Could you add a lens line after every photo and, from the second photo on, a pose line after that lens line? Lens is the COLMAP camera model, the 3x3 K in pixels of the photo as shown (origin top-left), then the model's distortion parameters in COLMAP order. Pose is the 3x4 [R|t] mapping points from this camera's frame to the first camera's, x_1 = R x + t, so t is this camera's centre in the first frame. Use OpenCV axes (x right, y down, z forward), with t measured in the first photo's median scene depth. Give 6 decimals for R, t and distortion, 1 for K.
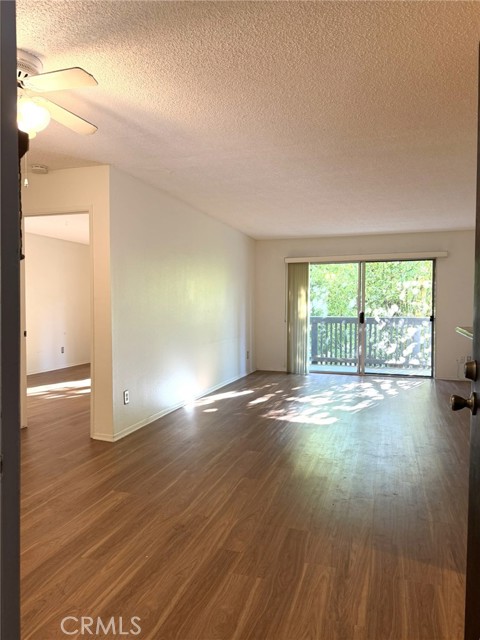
lens RADIAL K [[452.3, 0, 237.8], [0, 452.3, 316.1], [0, 0, 1]] dist [0.038473, -0.036808]
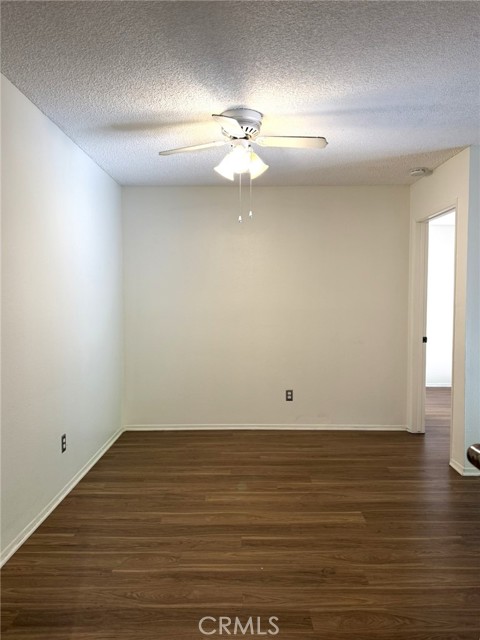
lens RADIAL K [[452.3, 0, 238.0], [0, 452.3, 324.9], [0, 0, 1]] dist [0.038473, -0.036808]
pose [[0.332335, 0.048388, -0.941919, 0.612431], [-0.025328, 0.998781, 0.042373, -0.047247], [0.942821, 0.009775, 0.333155, 0.521728]]
